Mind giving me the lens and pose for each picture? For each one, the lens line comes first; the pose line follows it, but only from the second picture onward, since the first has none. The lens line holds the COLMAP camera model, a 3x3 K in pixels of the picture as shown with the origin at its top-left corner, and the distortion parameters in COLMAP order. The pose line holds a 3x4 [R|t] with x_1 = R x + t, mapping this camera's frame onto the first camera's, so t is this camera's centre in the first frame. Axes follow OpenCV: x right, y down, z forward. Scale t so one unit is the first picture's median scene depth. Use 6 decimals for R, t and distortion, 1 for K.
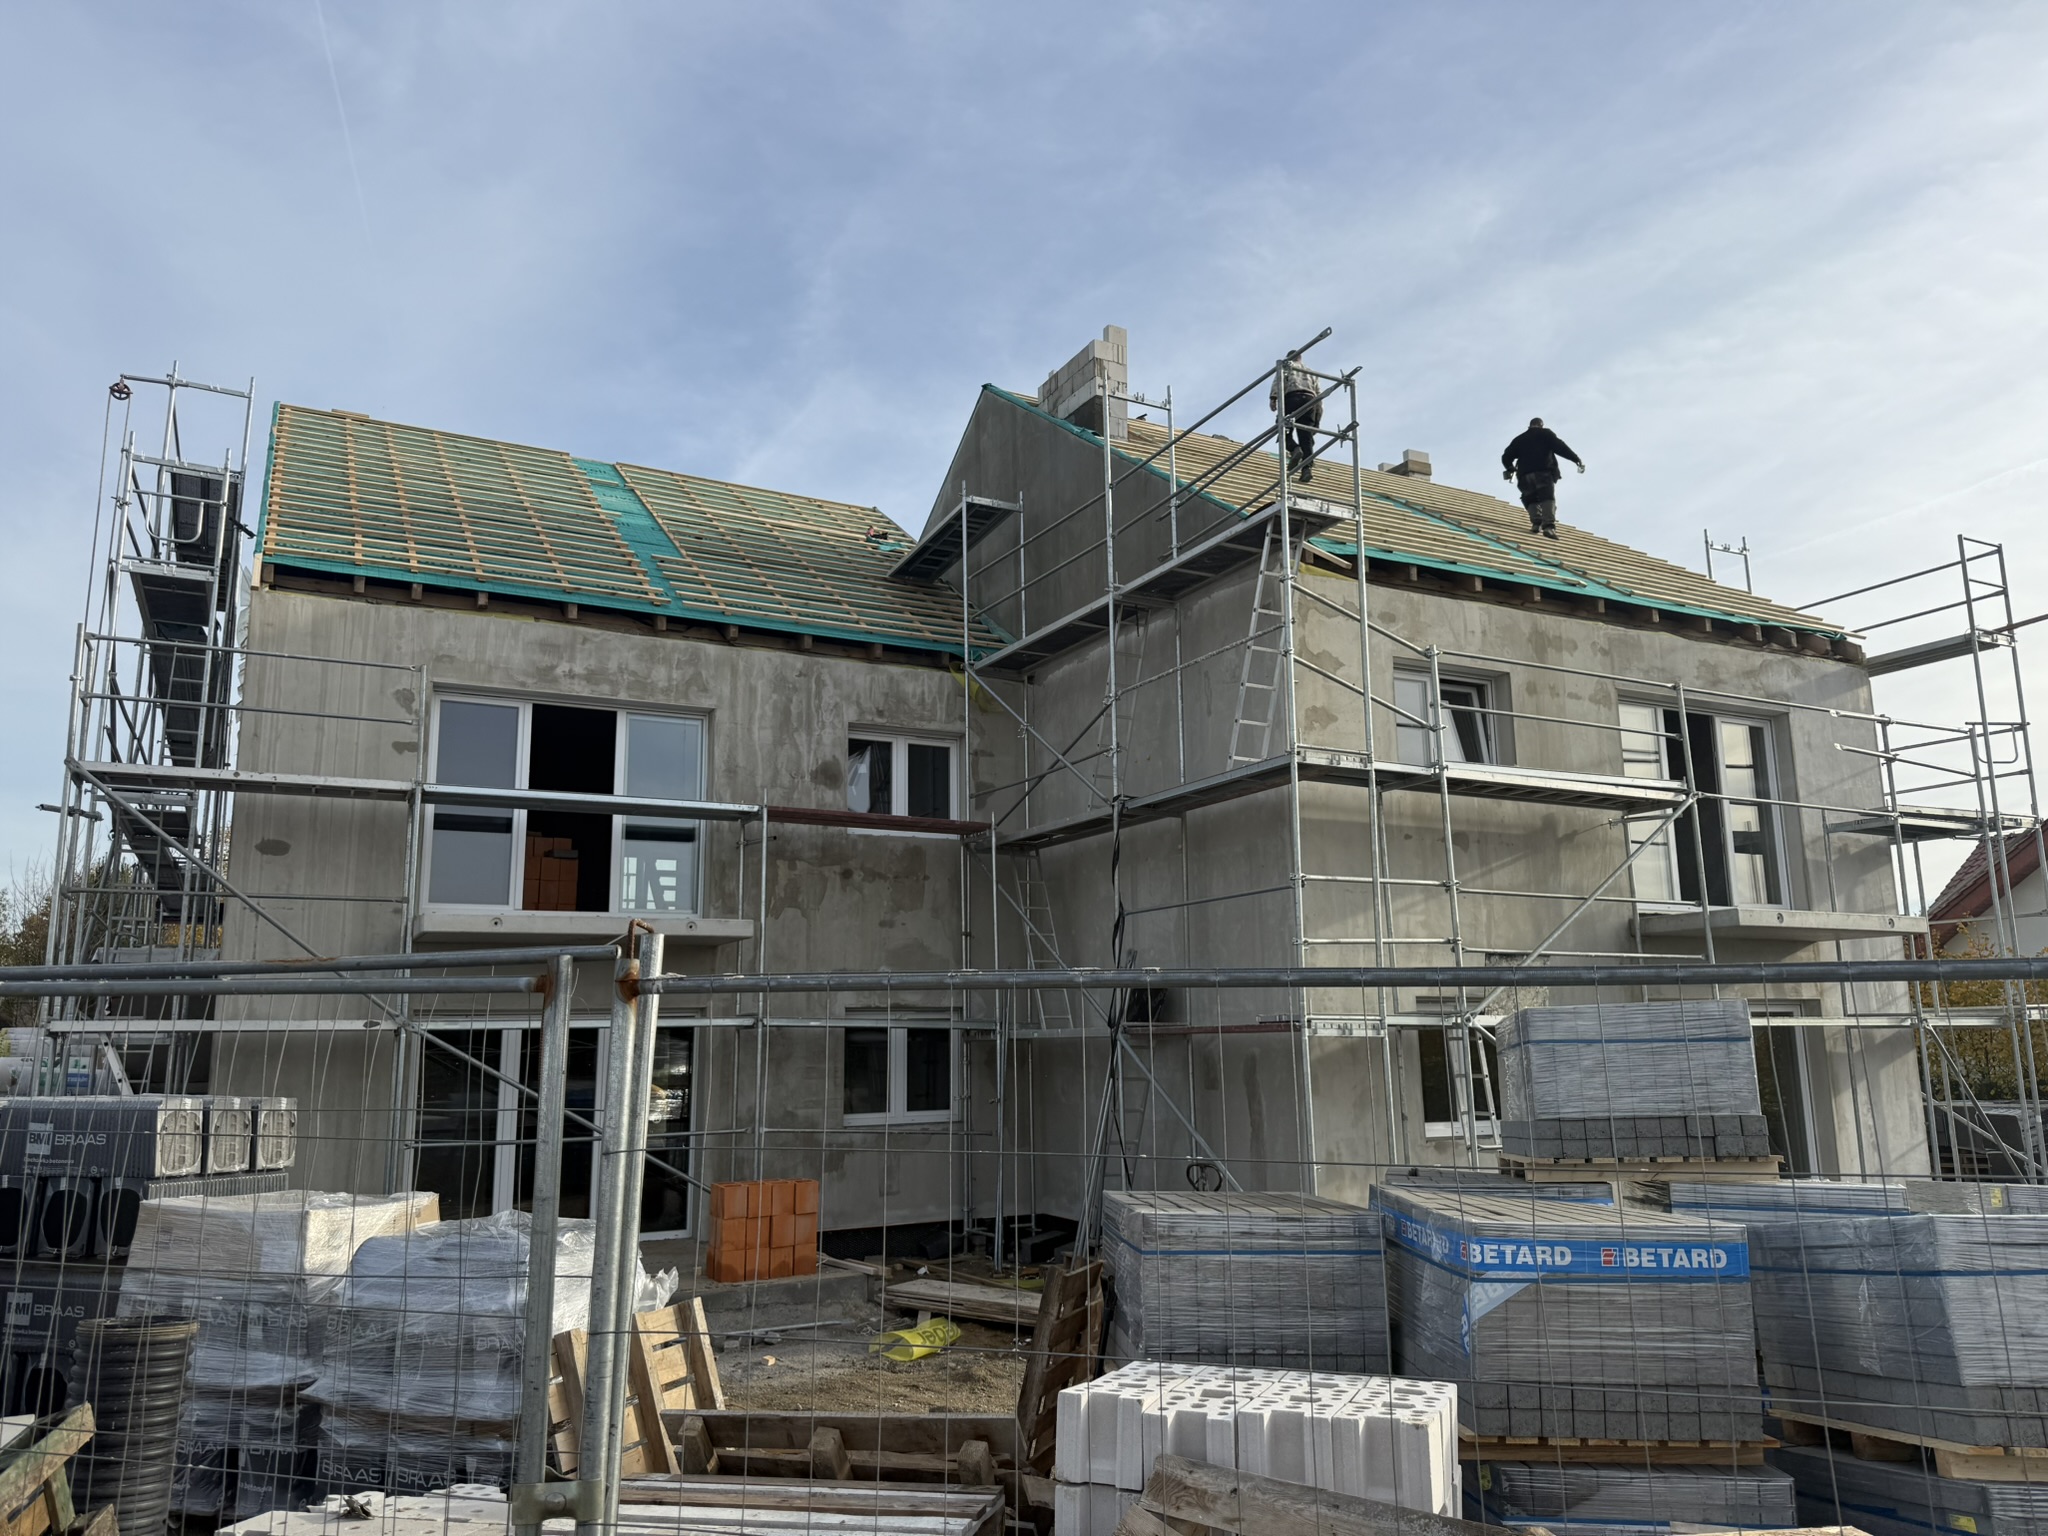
lens RADIAL K [[1480.7, 0, 1013.7], [0, 1480.7, 771.2], [0, 0, 1]] dist [0.042678, -0.020829]
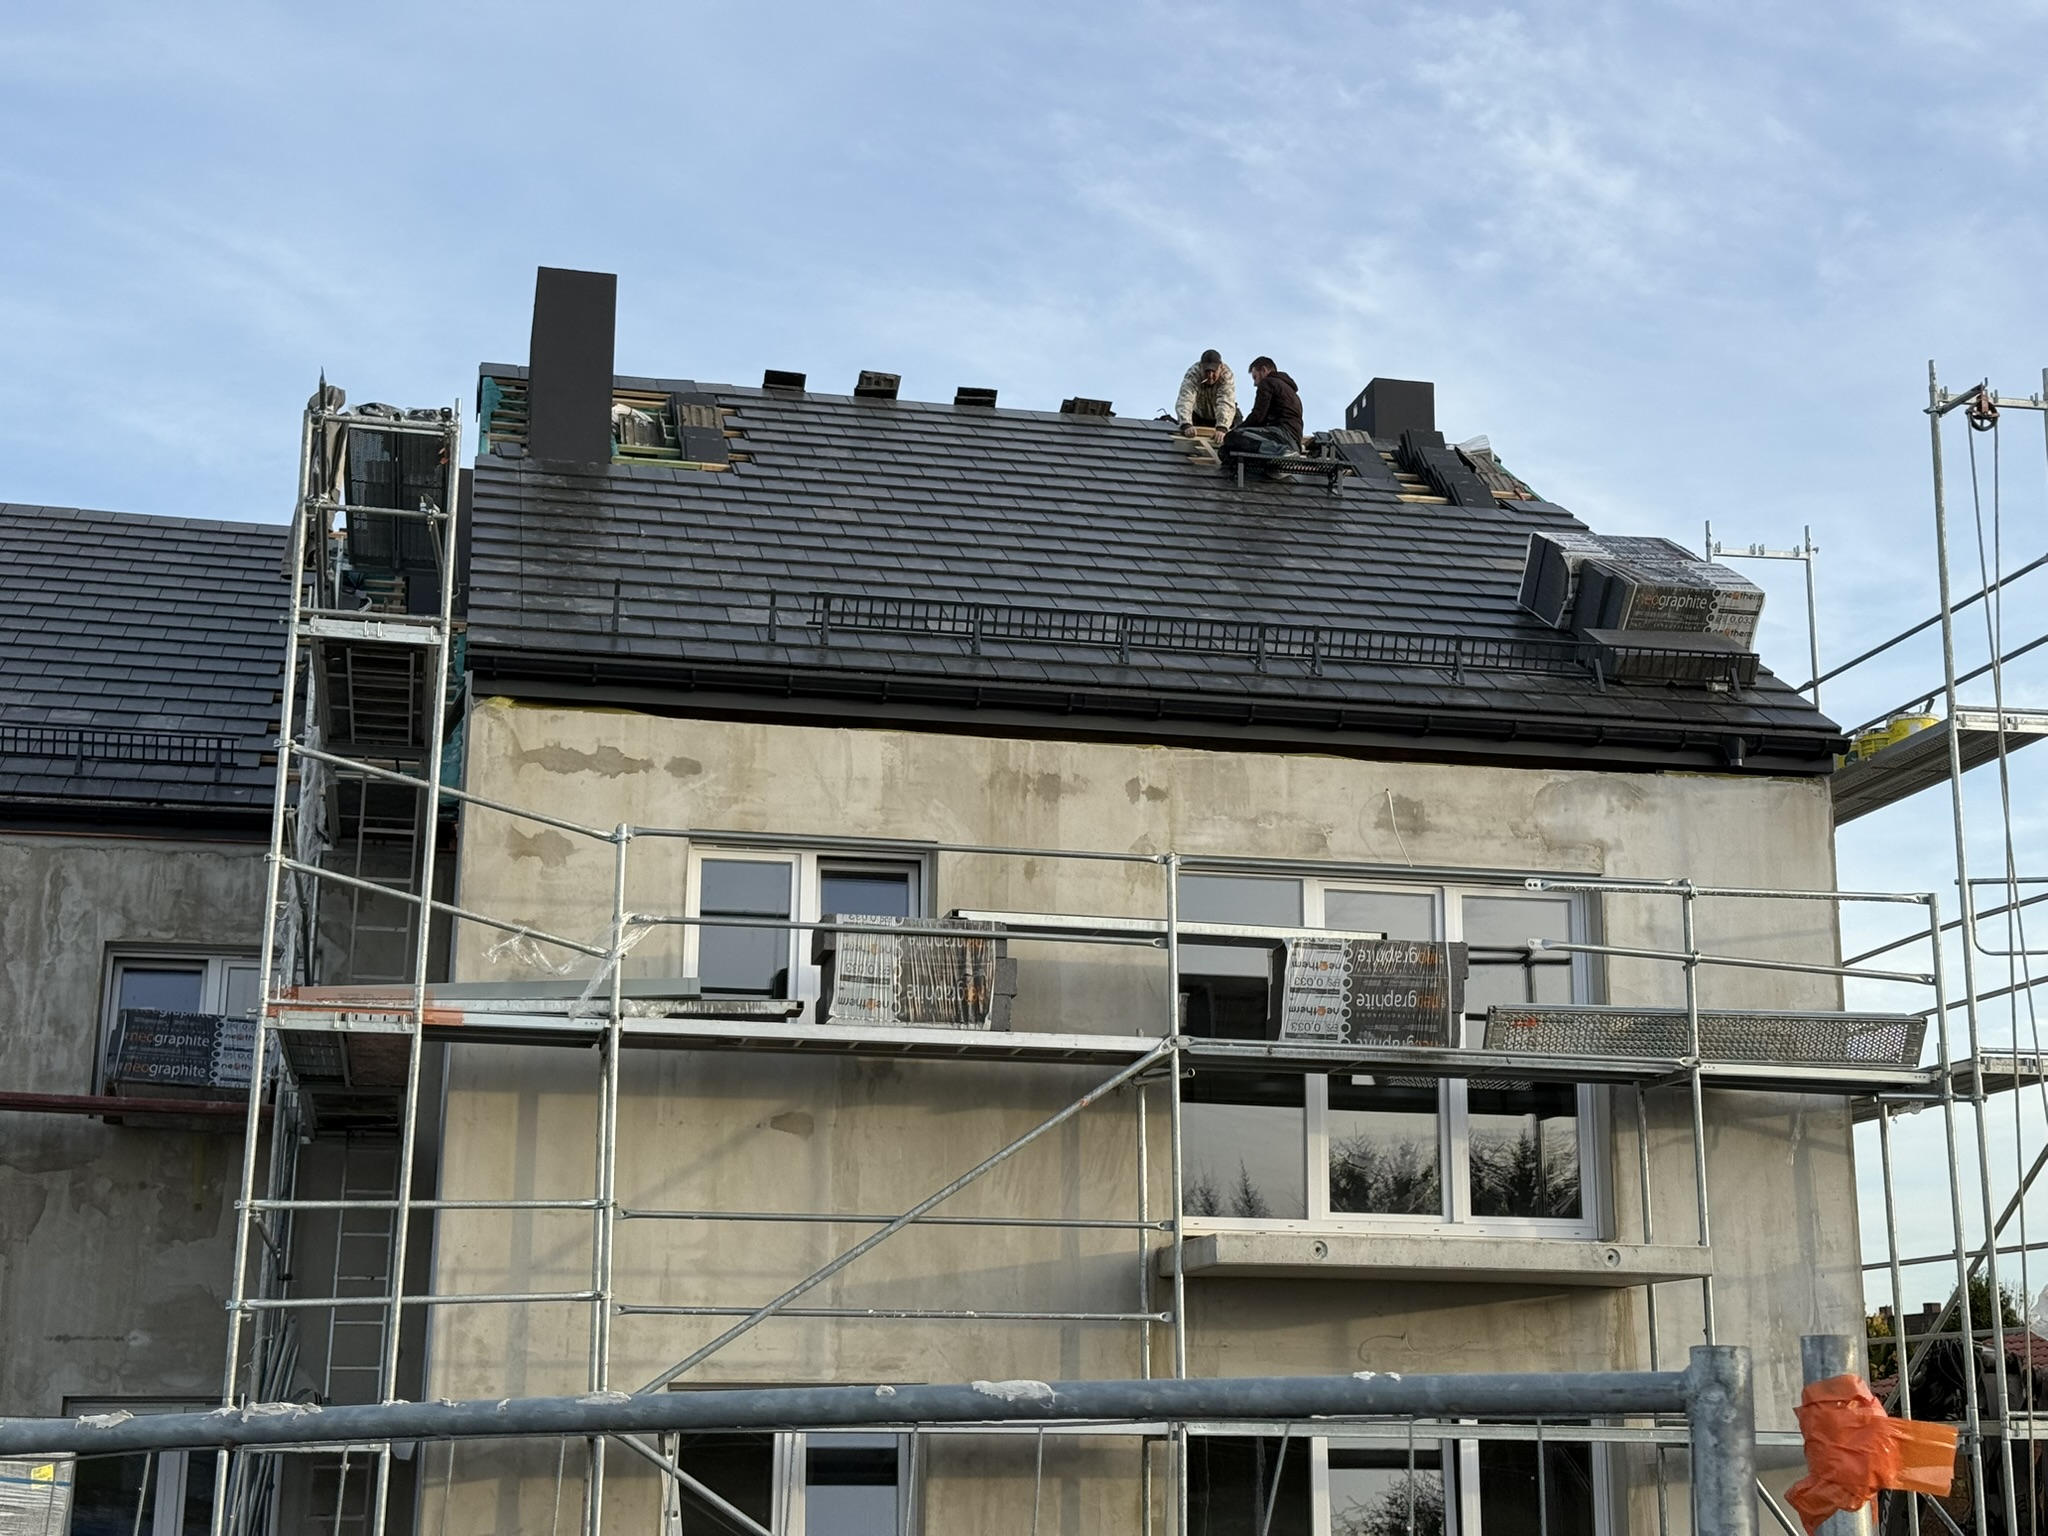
lens RADIAL K [[2890.2, 0, 1022.7], [0, 2890.2, 782.5], [0, 0, 1]] dist [0.121977, 0.000000]
pose [[0.965241, -0.042484, -0.257886, 0.631057], [0.032399, 0.998540, -0.043230, -0.036217], [0.259346, 0.033372, 0.965208, -0.116648]]
